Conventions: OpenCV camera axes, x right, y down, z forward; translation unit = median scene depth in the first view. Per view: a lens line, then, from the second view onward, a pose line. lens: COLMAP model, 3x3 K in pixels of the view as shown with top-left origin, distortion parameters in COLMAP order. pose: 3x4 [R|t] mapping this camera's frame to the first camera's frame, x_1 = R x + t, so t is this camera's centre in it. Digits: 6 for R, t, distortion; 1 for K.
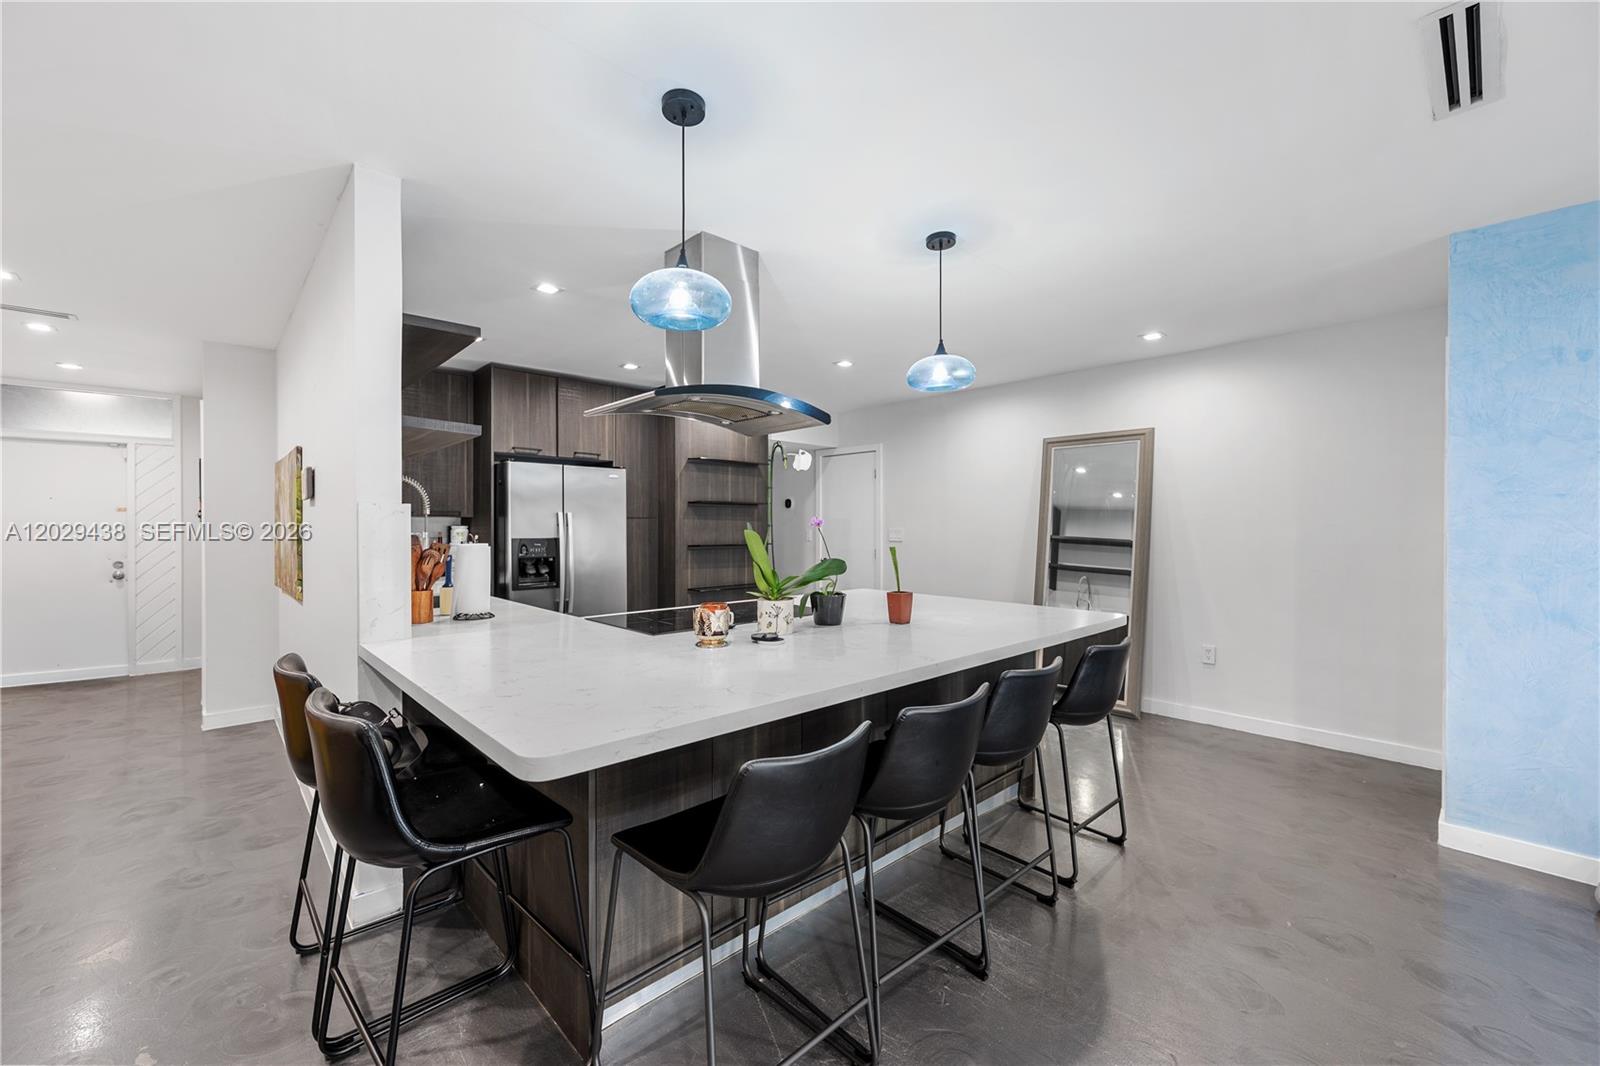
lens RADIAL K [[643.3, 0, 794.1], [0, 643.3, 528.3], [0, 0, 1]] dist [0.005468, 0.000318]
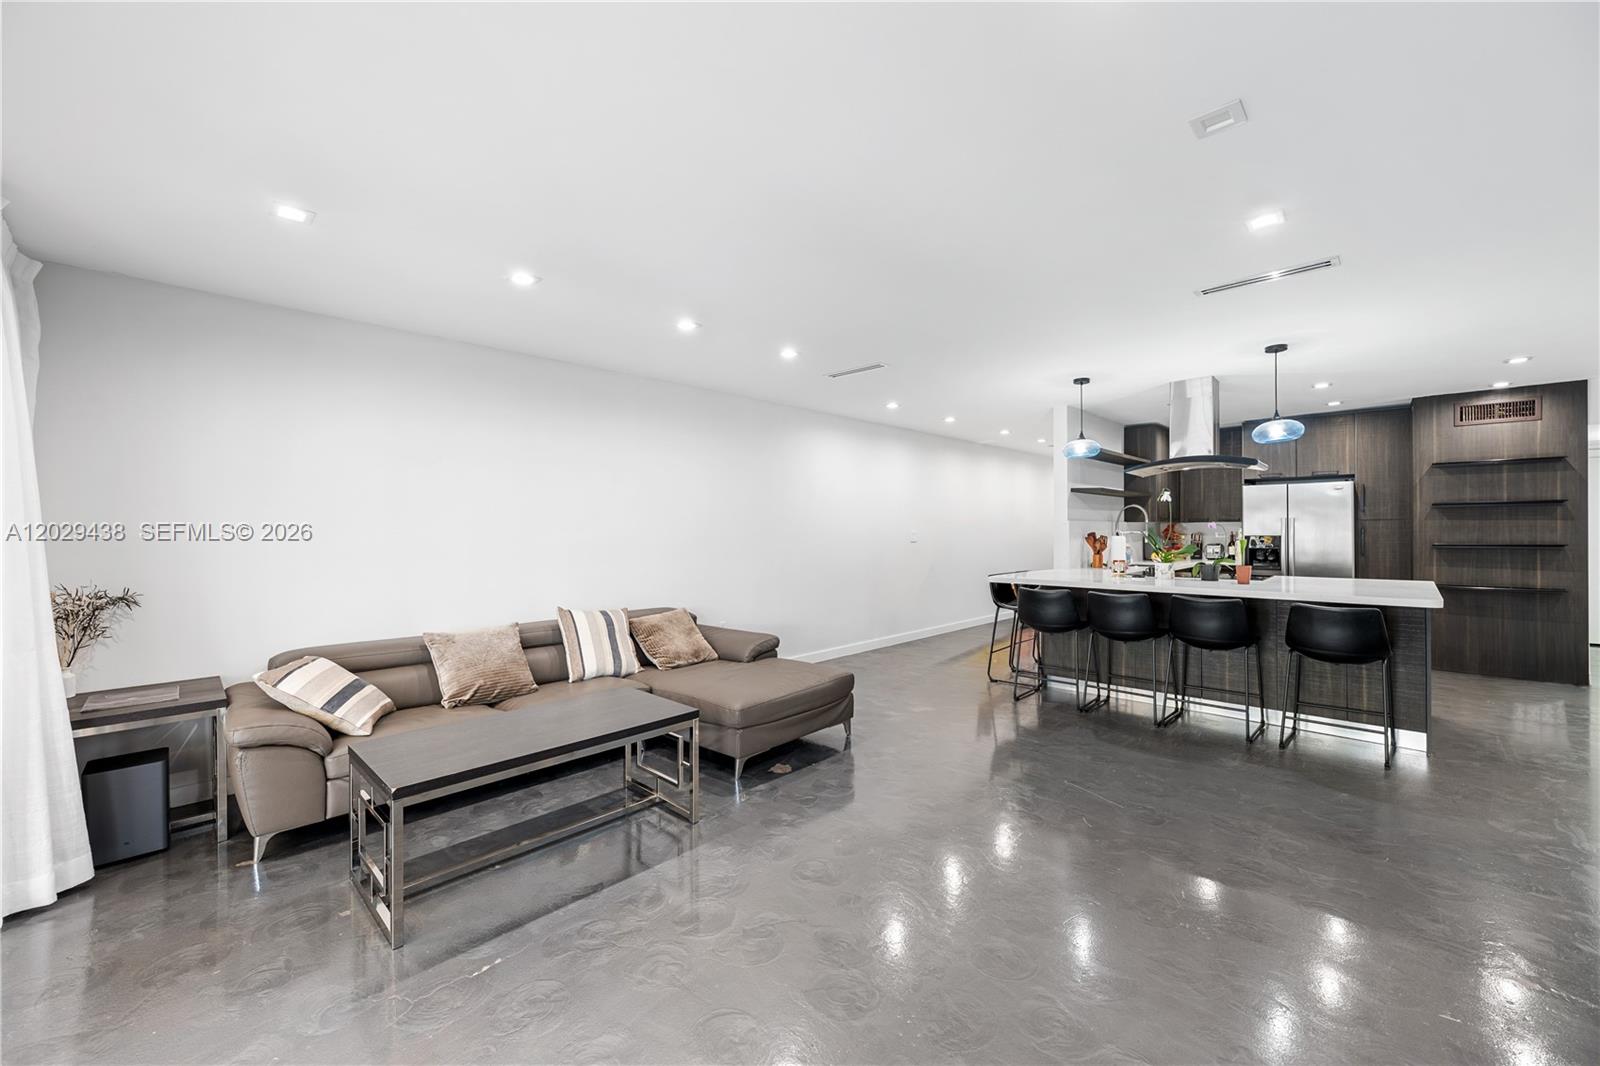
lens RADIAL K [[636.2, 0, 800.0], [0, 636.2, 533.0], [0, 0, 1]] dist [0.001709, 0.000124]
pose [[0.053126, 0.004496, -0.998578, 0.987828], [0.001081, 0.999989, 0.004560, 0.001814], [0.998587, -0.001321, 0.053120, -0.138600]]
